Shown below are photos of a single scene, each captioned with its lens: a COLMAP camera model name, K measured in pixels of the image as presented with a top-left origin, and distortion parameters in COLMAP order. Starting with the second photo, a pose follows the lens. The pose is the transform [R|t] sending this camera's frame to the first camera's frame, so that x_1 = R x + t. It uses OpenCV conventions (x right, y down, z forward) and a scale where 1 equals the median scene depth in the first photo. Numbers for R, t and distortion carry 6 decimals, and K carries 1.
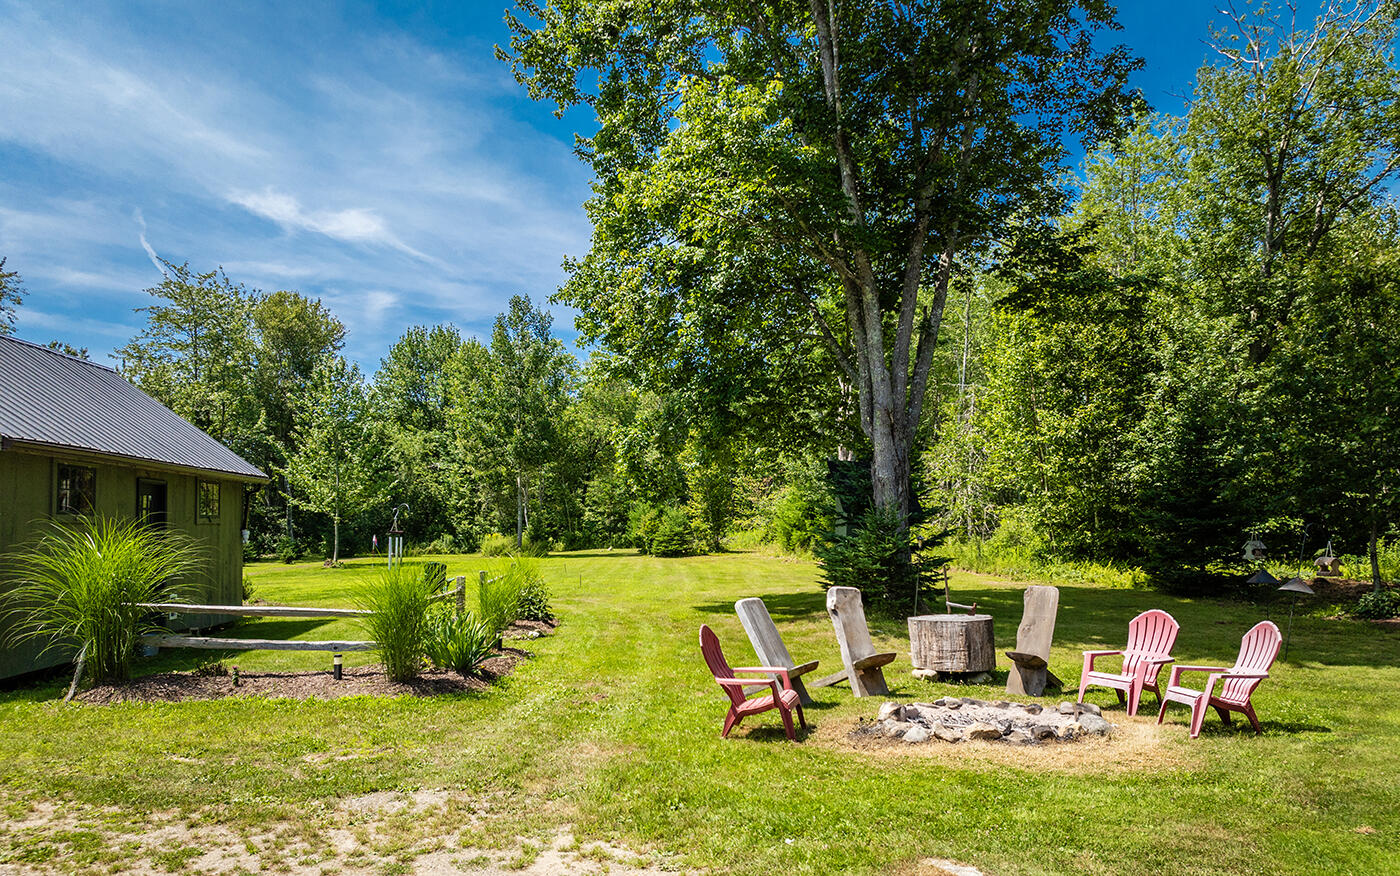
lens RADIAL K [[1001.0, 0, 696.6], [0, 1001.0, 504.0], [0, 0, 1]] dist [-0.025623, -0.003903]
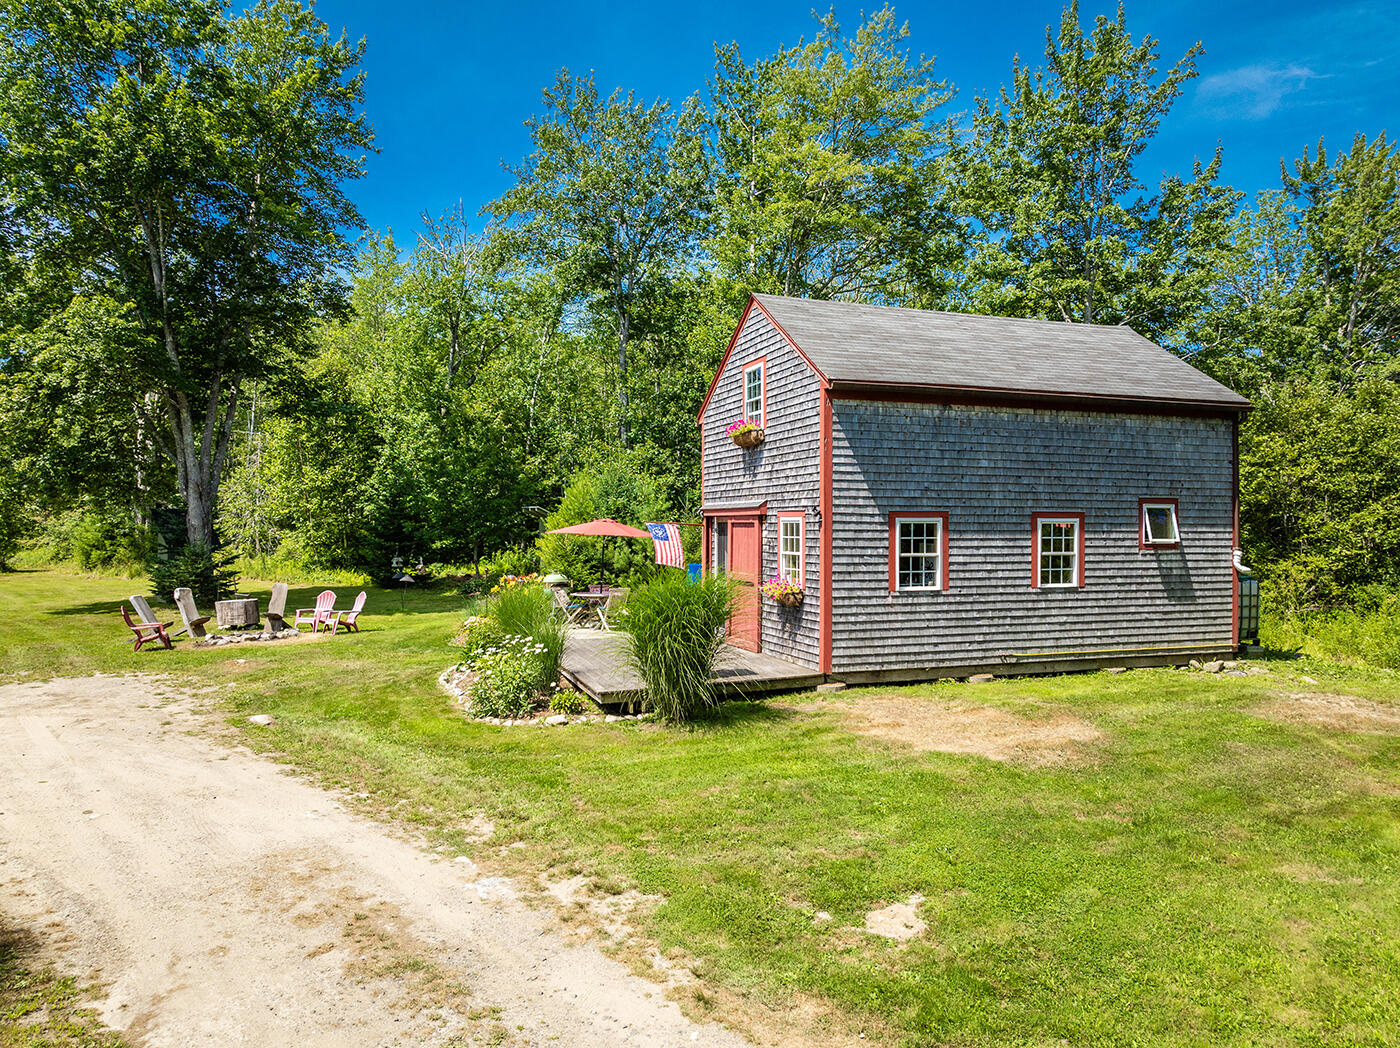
lens RADIAL K [[991.9, 0, 700.5], [0, 991.9, 529.0], [0, 0, 1]] dist [-0.023988, 0.005759]
pose [[0.776994, -0.012605, 0.629382, -0.119345], [0.001080, 0.999825, 0.018691, -0.030250], [-0.629507, -0.013843, 0.776872, -0.498490]]
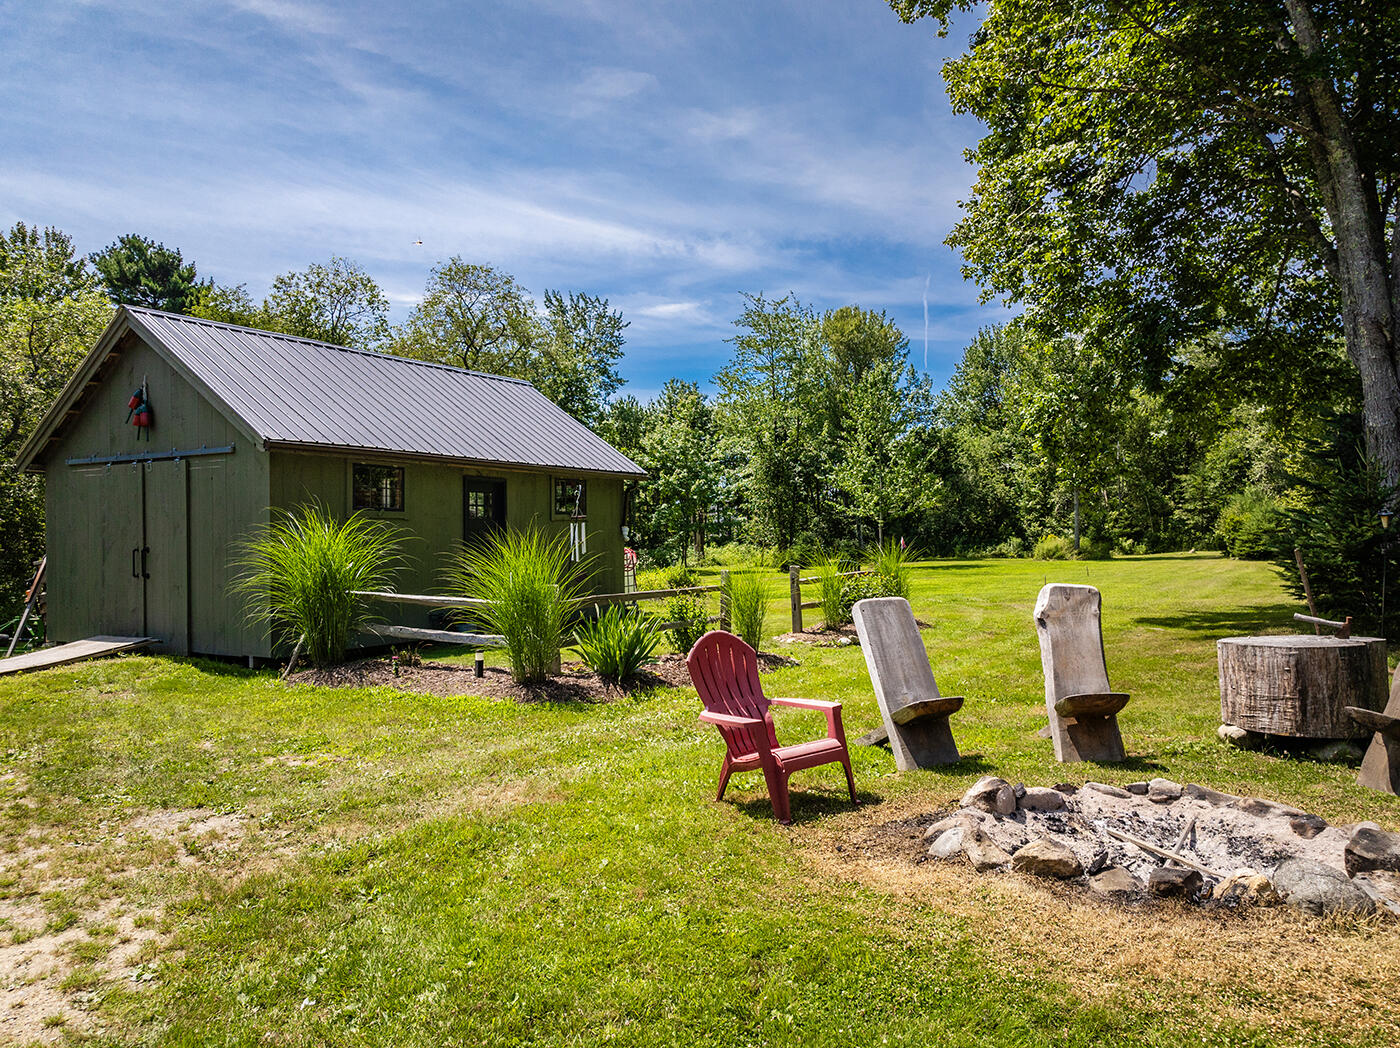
lens RADIAL K [[991.9, 0, 700.5], [0, 991.9, 529.0], [0, 0, 1]] dist [-0.023988, 0.005759]
pose [[0.817228, -0.018535, -0.576016, 0.124702], [0.028834, 0.999546, 0.008745, 0.014071], [0.575593, -0.023756, 0.817391, 0.139317]]
